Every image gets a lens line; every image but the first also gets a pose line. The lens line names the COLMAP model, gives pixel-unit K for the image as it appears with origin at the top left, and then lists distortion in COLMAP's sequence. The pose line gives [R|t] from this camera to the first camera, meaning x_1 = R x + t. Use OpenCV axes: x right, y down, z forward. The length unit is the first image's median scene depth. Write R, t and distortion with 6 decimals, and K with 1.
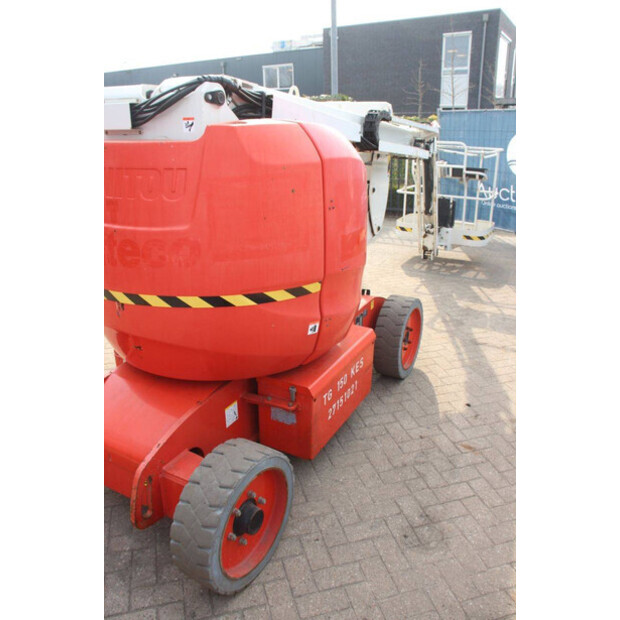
lens RADIAL K [[508.8, 0, 310.0], [0, 508.8, 310.0], [0, 0, 1]] dist [-0.175136, 0.162282]
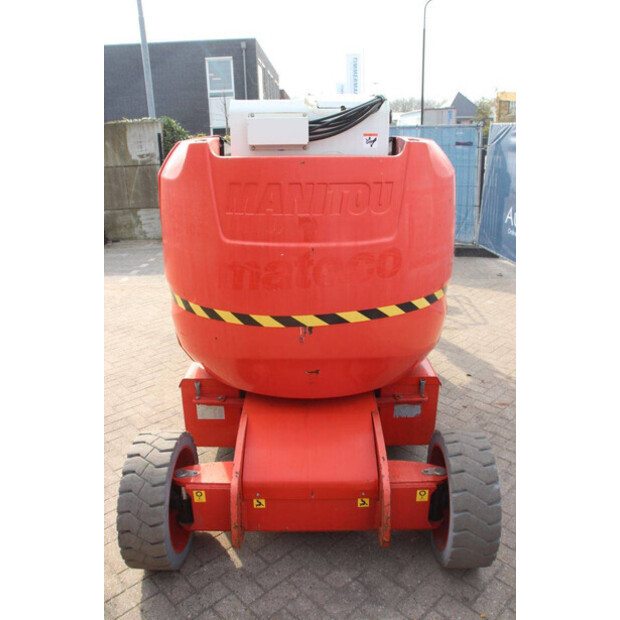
lens RADIAL K [[508.8, 0, 310.0], [0, 508.8, 310.0], [0, 0, 1]] dist [-0.175136, 0.162282]
pose [[0.881261, -0.156076, 0.446115, -0.756802], [0.173495, 0.984833, 0.001825, -0.043361], [-0.439633, 0.075790, 0.894974, 0.130219]]
